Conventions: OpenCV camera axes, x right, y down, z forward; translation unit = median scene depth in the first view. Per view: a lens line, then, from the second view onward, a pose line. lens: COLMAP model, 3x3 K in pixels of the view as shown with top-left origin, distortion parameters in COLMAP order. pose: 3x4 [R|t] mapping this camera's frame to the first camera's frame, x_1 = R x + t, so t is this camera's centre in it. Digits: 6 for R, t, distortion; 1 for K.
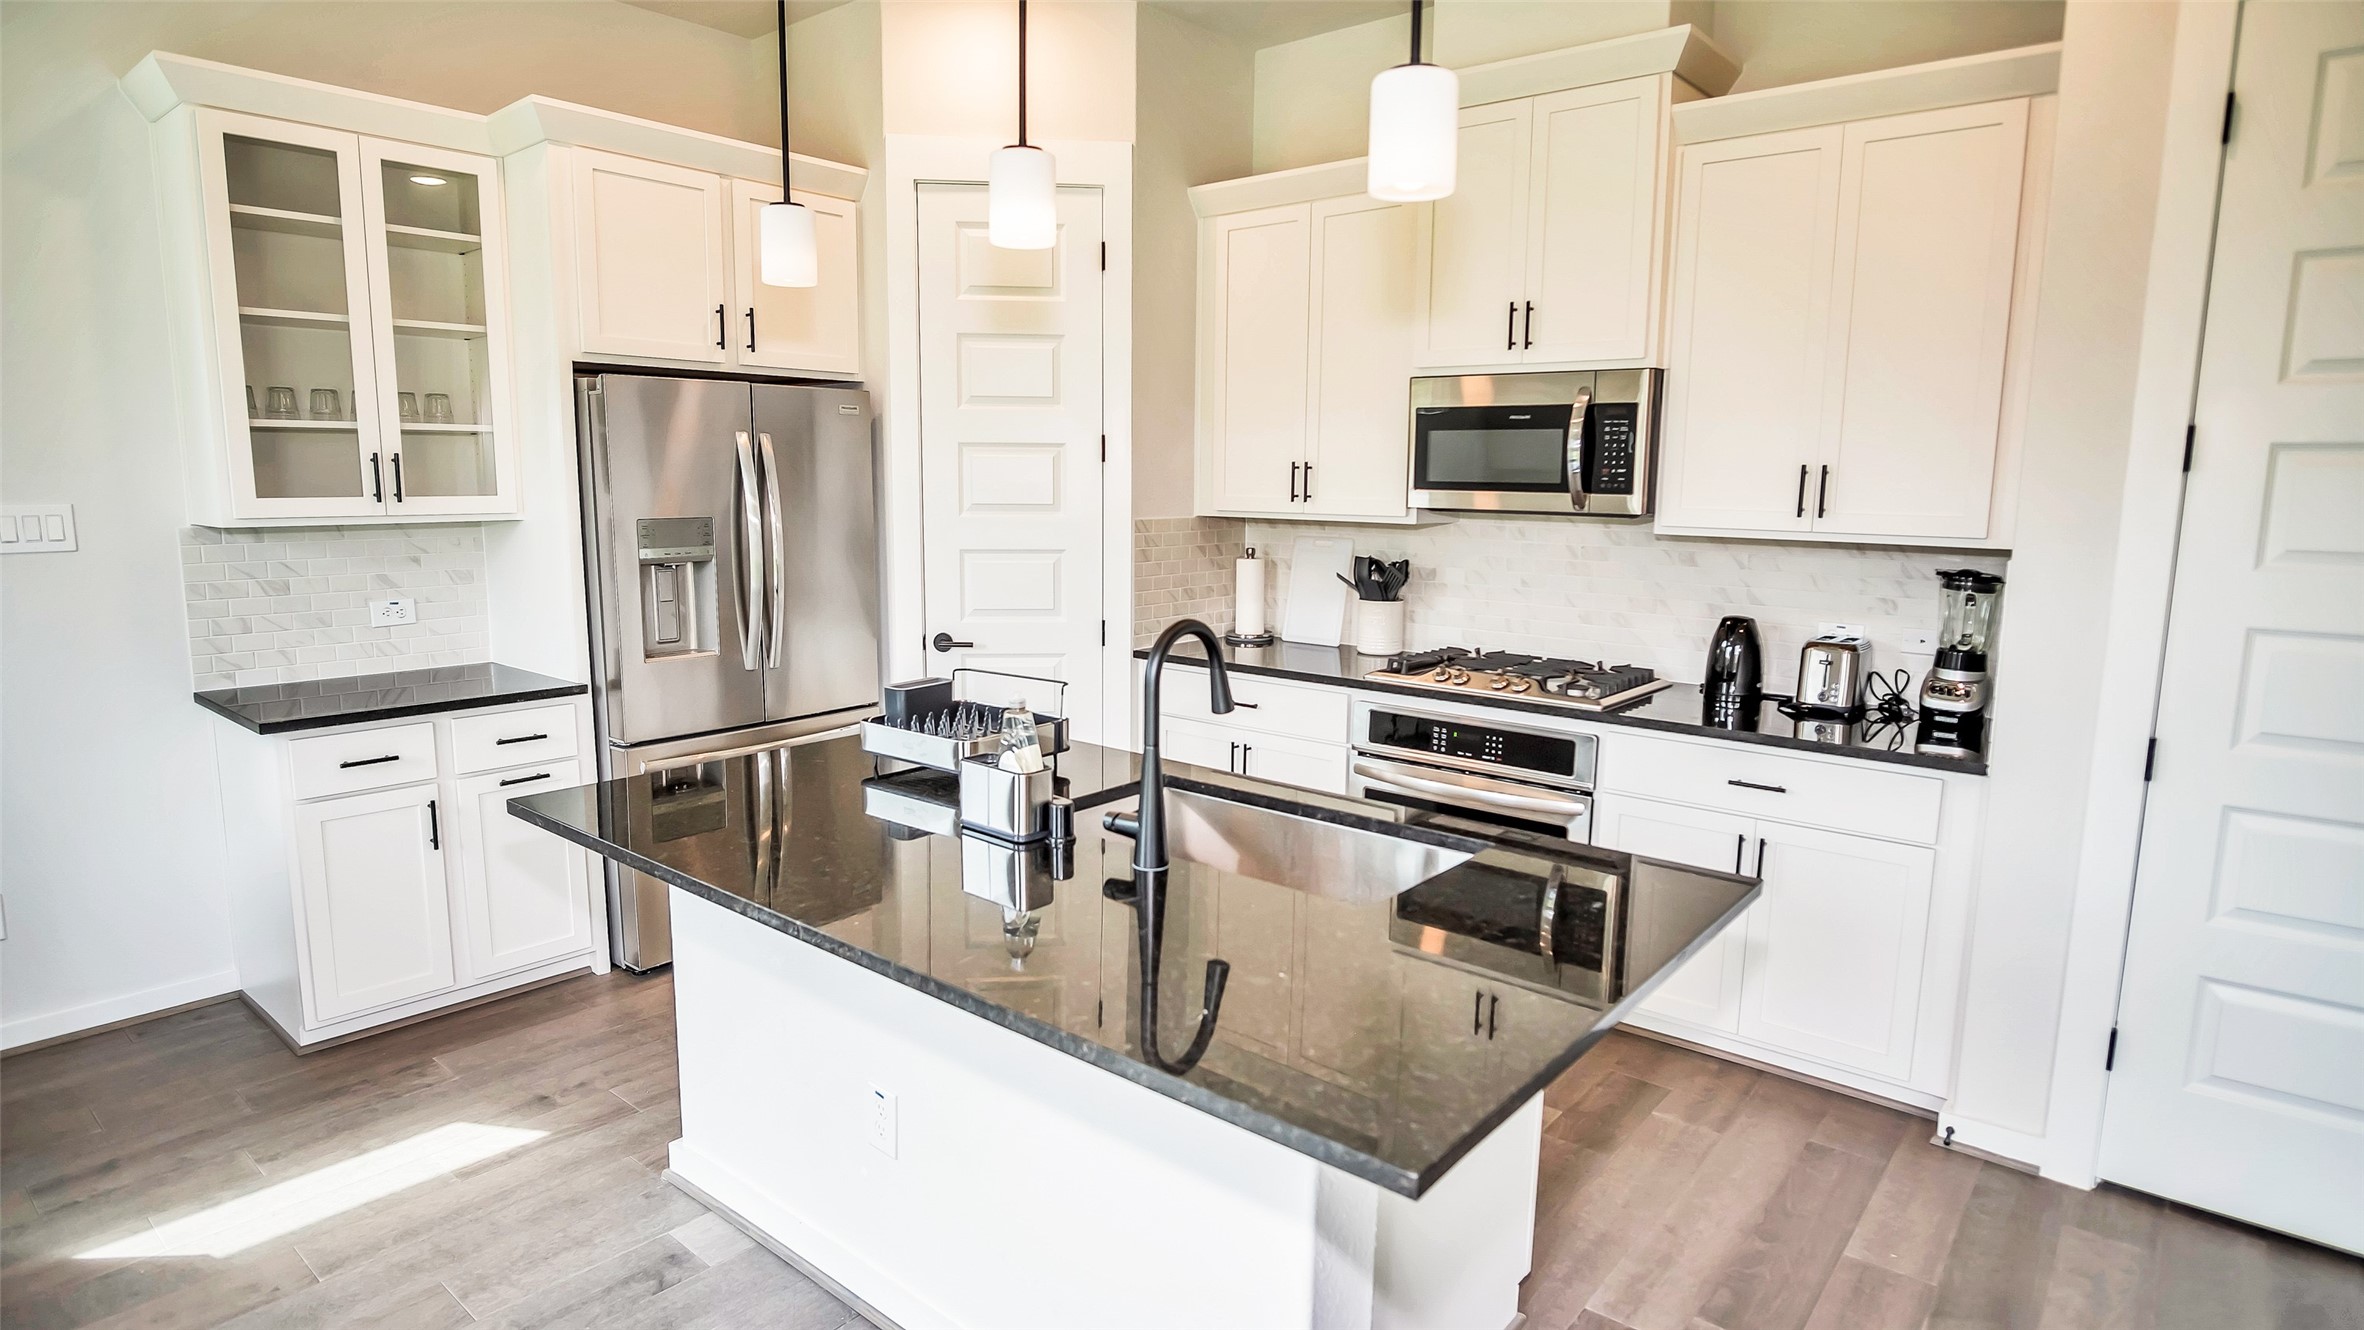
lens RADIAL K [[1262.4, 0, 1171.3], [0, 1262.4, 662.9], [0, 0, 1]] dist [-0.035101, 0.009761]
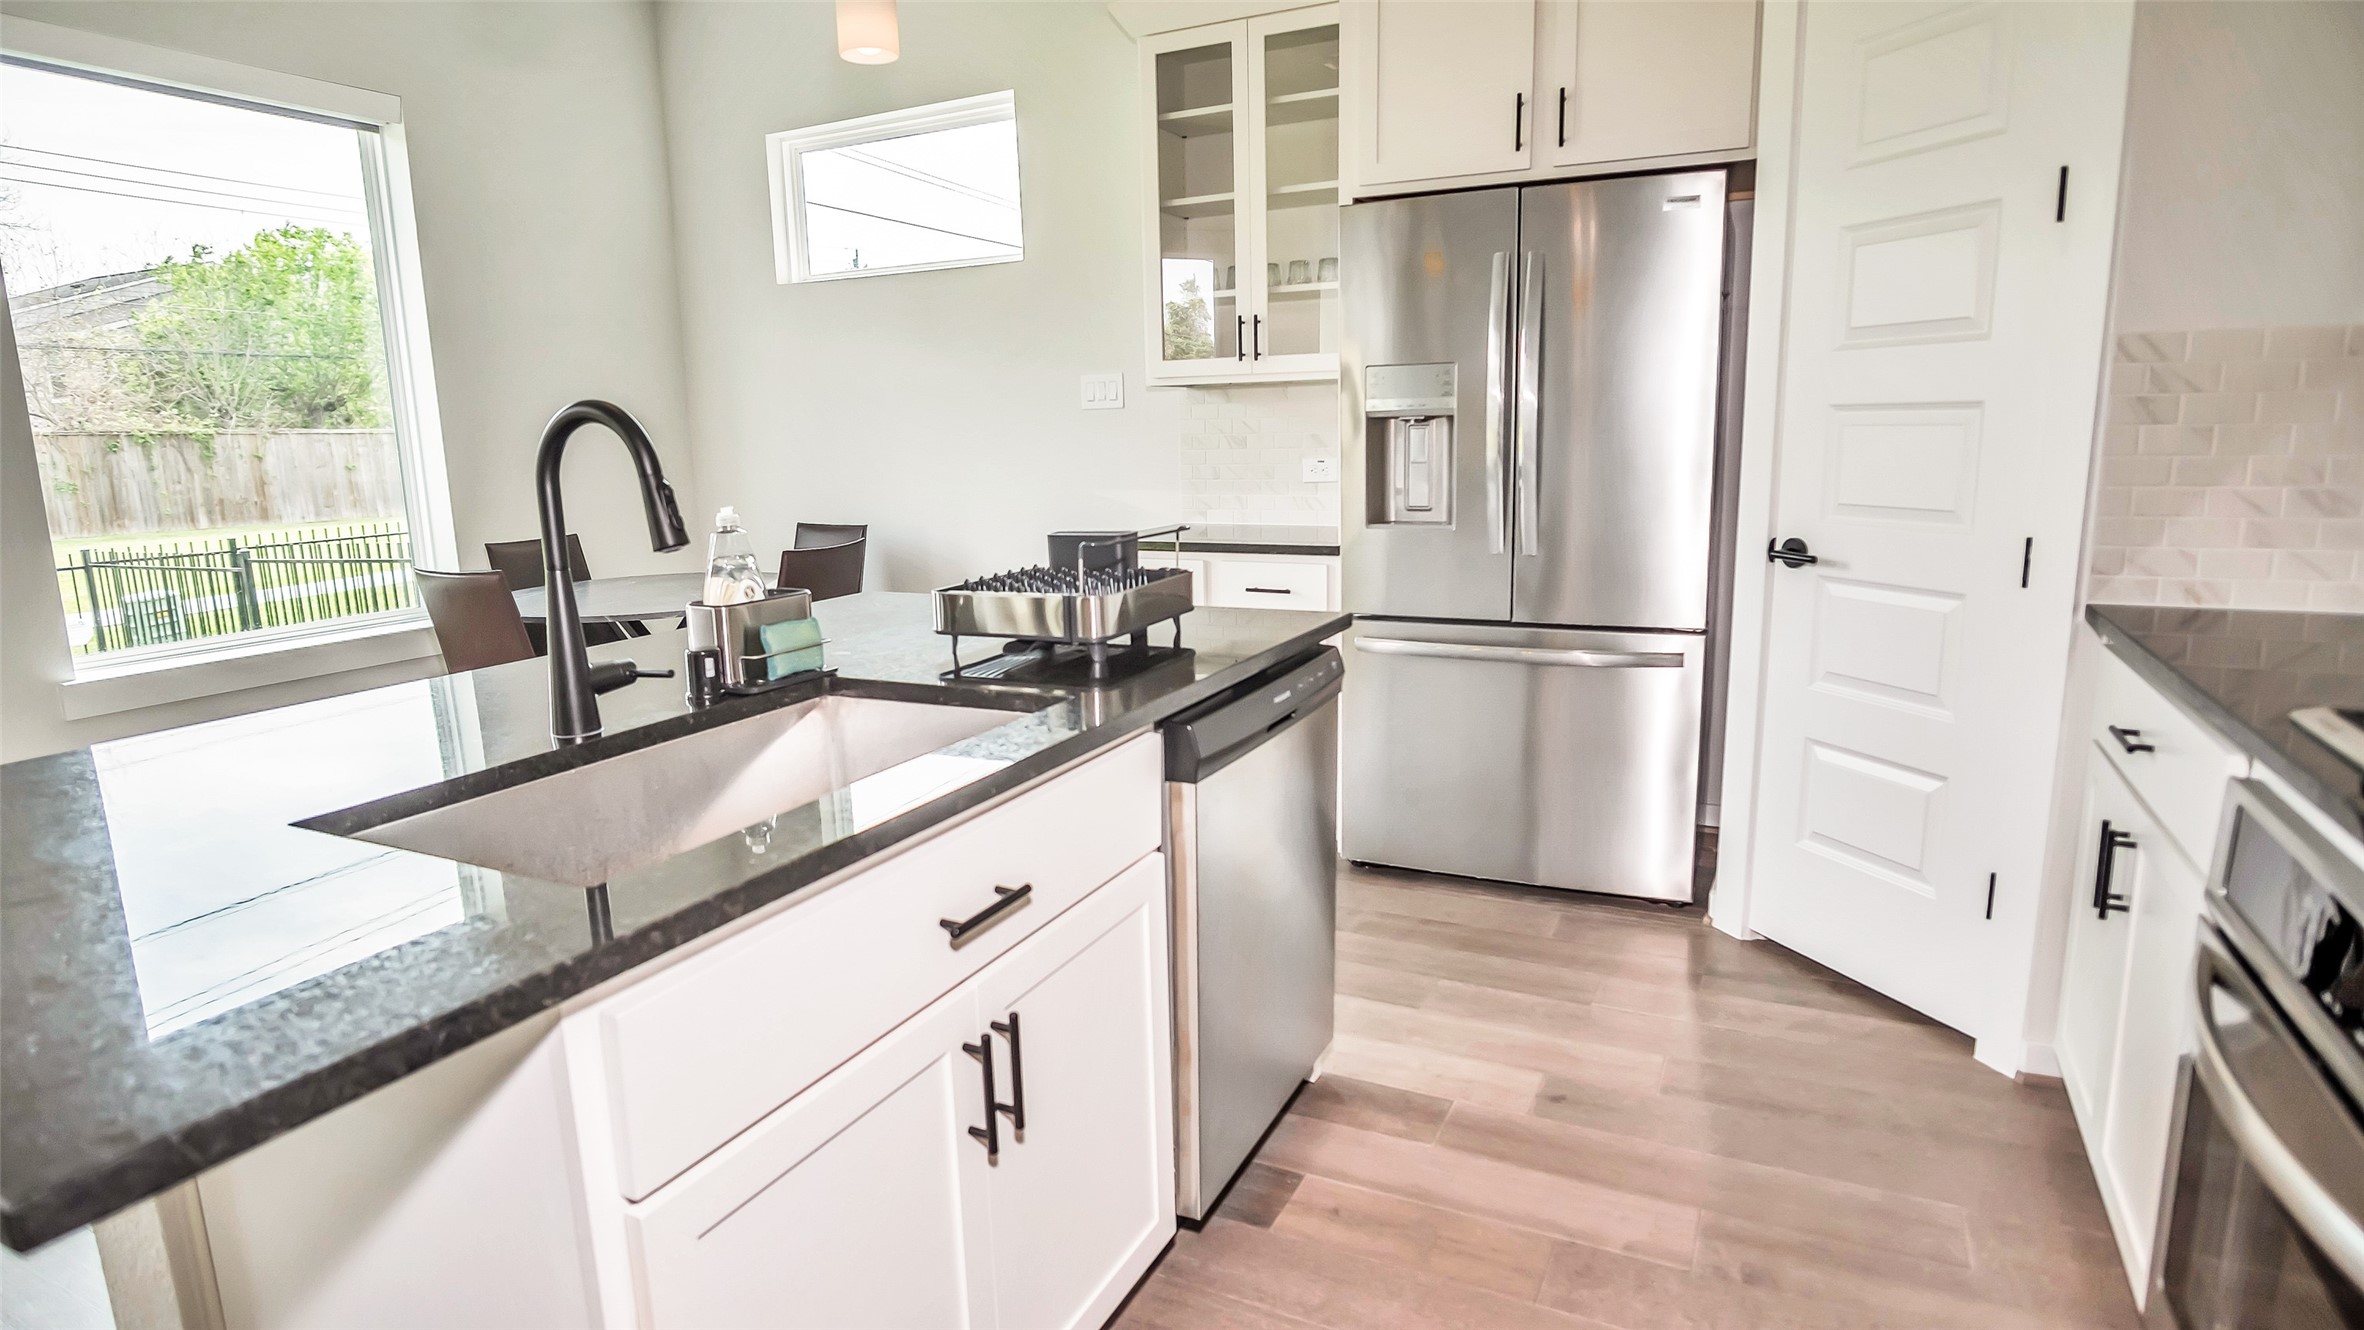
lens RADIAL K [[1262.4, 0, 1171.3], [0, 1262.4, 662.9], [0, 0, 1]] dist [-0.035101, 0.009761]
pose [[0.228918, 0.165394, -0.959292, 0.461347], [-0.120513, 0.982695, 0.140670, -0.016186], [0.965957, 0.083405, 0.244889, 0.688023]]
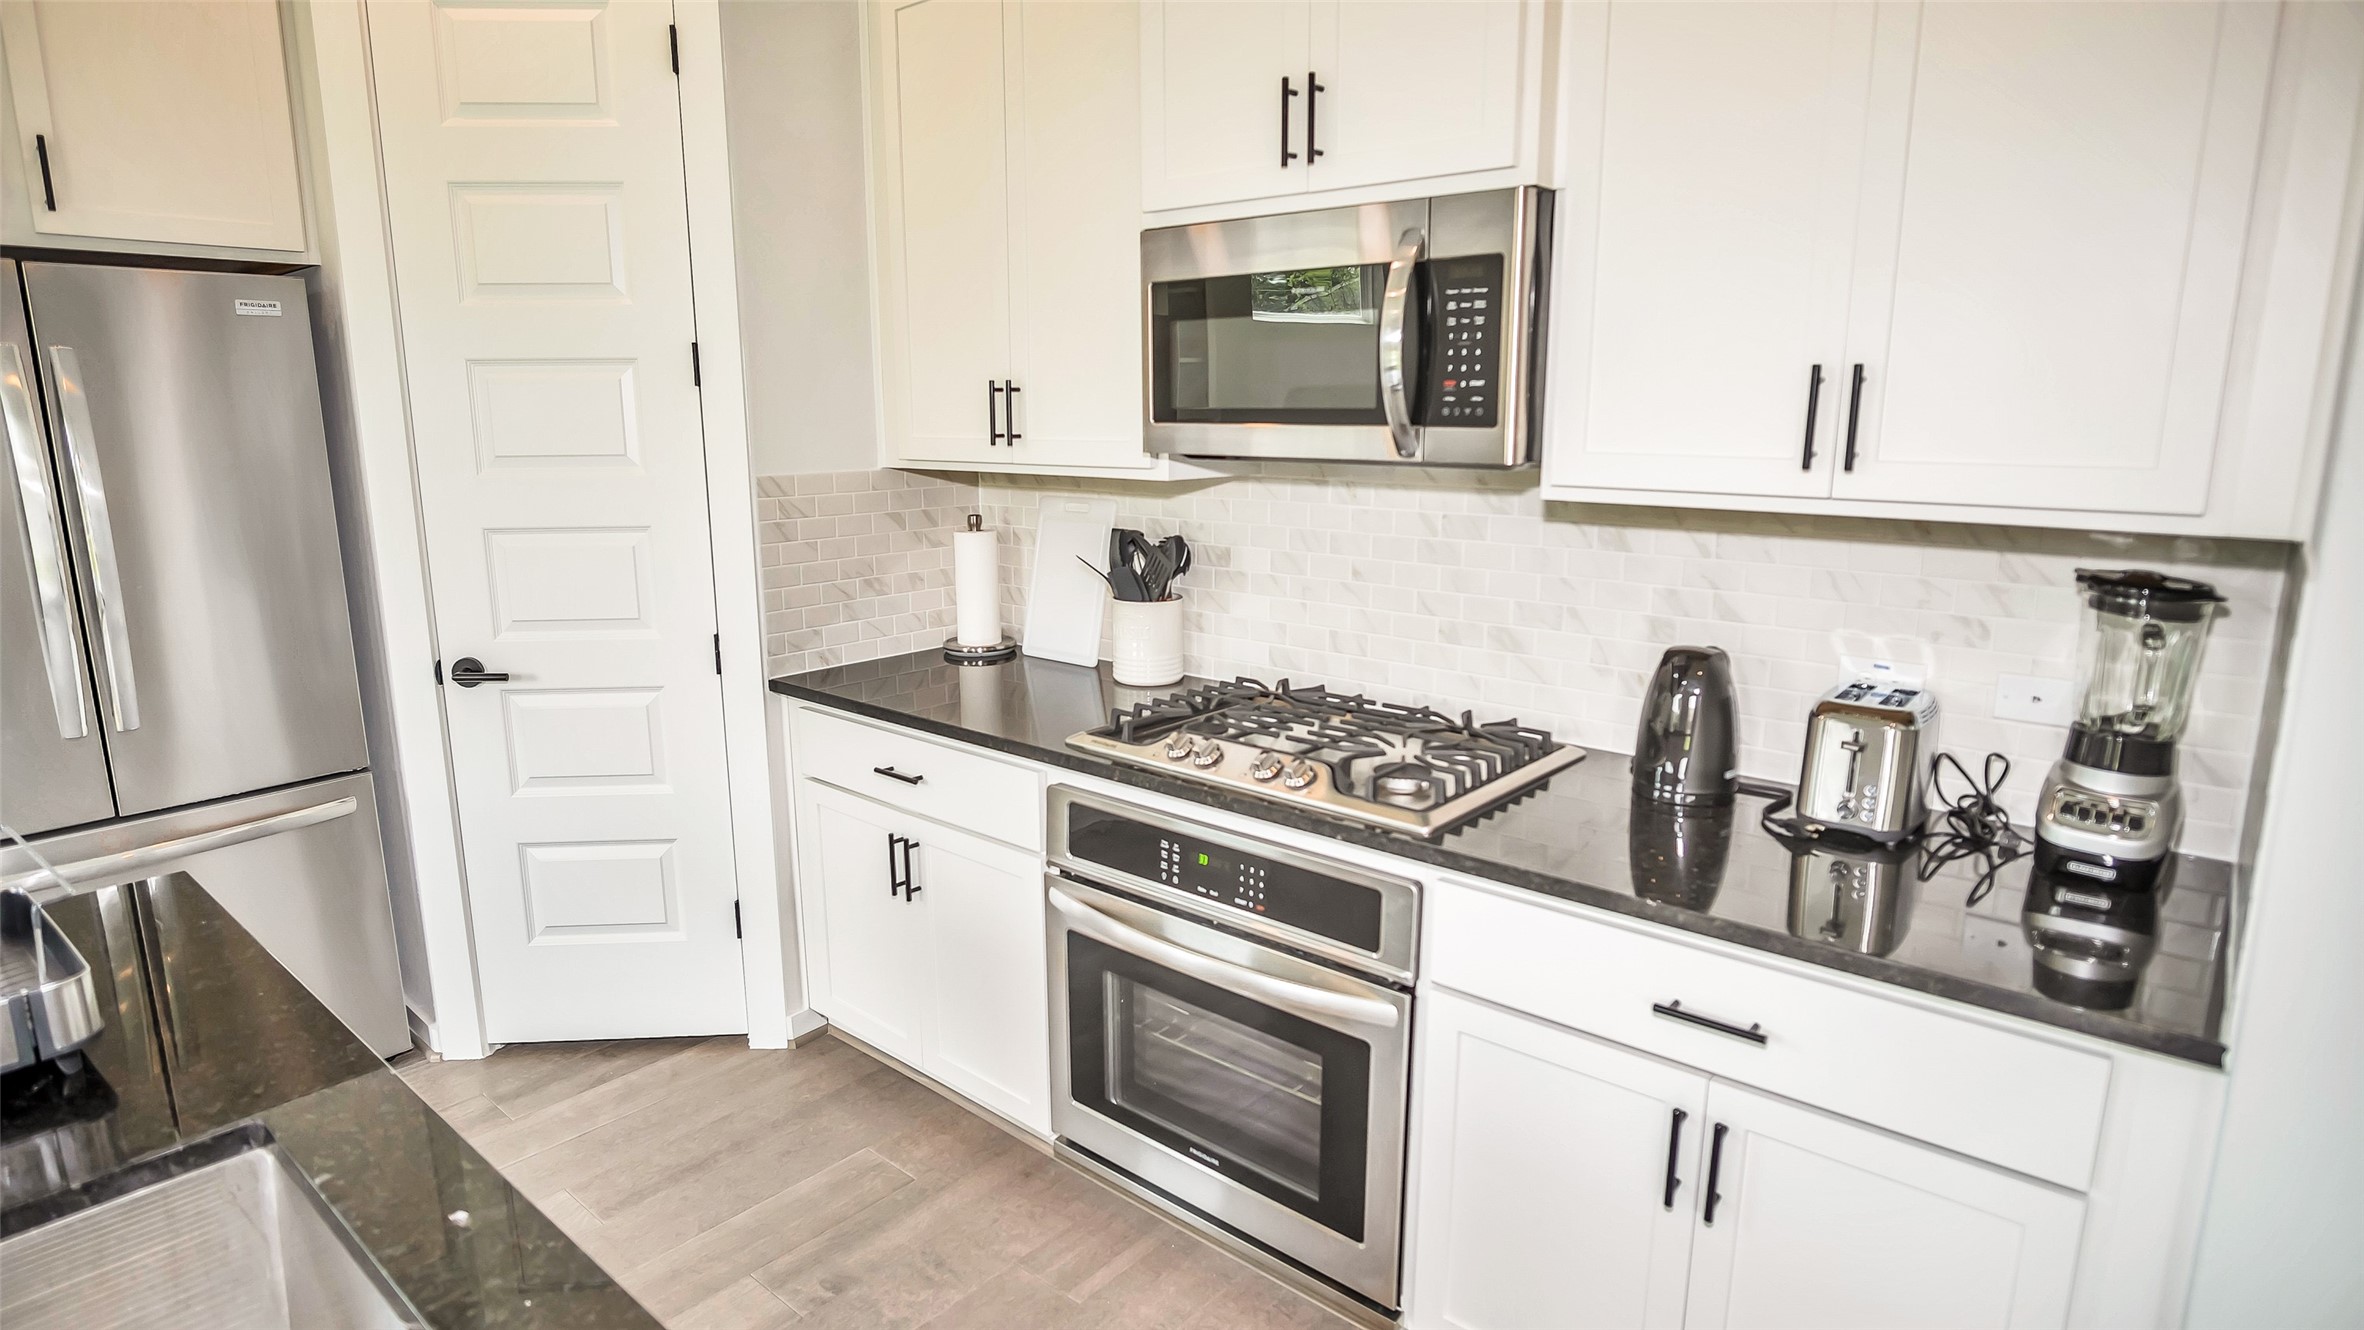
lens RADIAL K [[1262.4, 0, 1171.3], [0, 1262.4, 662.9], [0, 0, 1]] dist [-0.035101, 0.009761]
pose [[0.999883, -0.010449, -0.011153, 0.235954], [0.011012, 0.998602, 0.051707, -0.063597], [0.010597, -0.051824, 0.998600, 0.460816]]
